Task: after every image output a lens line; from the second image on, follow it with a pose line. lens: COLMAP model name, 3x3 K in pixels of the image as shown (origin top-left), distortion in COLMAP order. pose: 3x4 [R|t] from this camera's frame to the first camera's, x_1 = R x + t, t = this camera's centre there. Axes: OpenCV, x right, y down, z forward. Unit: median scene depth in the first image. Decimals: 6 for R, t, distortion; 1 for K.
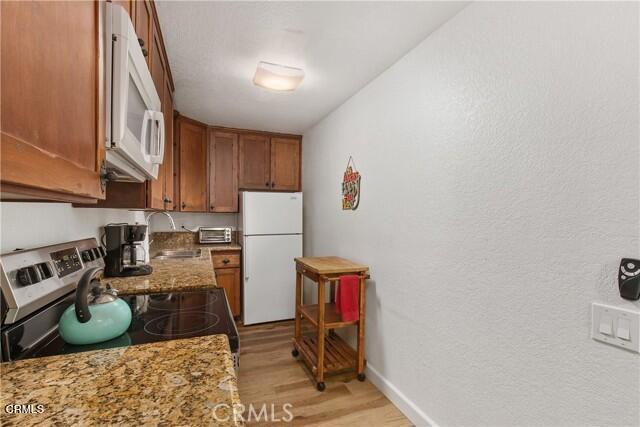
lens RADIAL K [[303.5, 0, 321.6], [0, 303.5, 221.4], [0, 0, 1]] dist [0.000706, 0.000020]
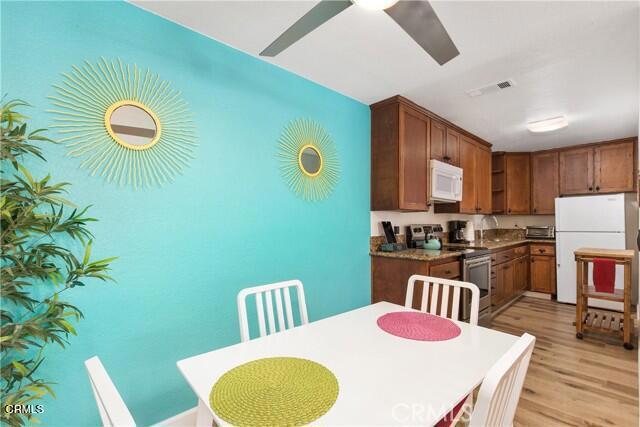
lens RADIAL K [[286.3, 0, 321.1], [0, 286.3, 221.4], [0, 0, 1]] dist [0.000628, 0.000033]
pose [[0.362094, -0.009779, -0.932090, 0.514448], [-0.011375, 0.999824, -0.014909, 0.032055], [0.932072, 0.016001, 0.361919, -0.377798]]
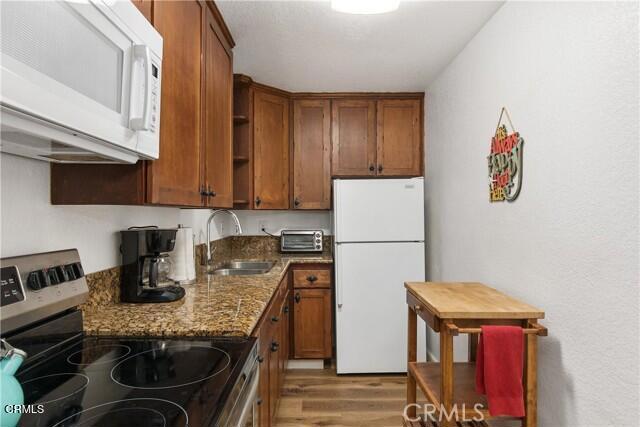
lens RADIAL K [[382.6, 0, 316.4], [0, 382.6, 209.8], [0, 0, 1]] dist [-0.001081, -0.001055]
pose [[0.929858, -0.012998, -0.367690, 0.024566], [0.002129, 0.999549, -0.029953, -0.002553], [0.367913, 0.027069, 0.929466, 0.167760]]
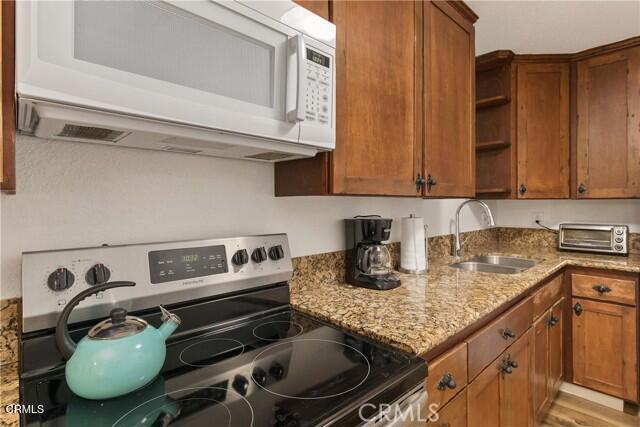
lens RADIAL K [[324.7, 0, 322.3], [0, 324.7, 206.2], [0, 0, 1]] dist [-0.001686, -0.000136]
pose [[0.376269, -0.004724, -0.926498, 0.033214], [-0.010626, 0.999899, -0.009413, -0.004636], [0.926449, 0.013387, 0.376181, 0.316267]]
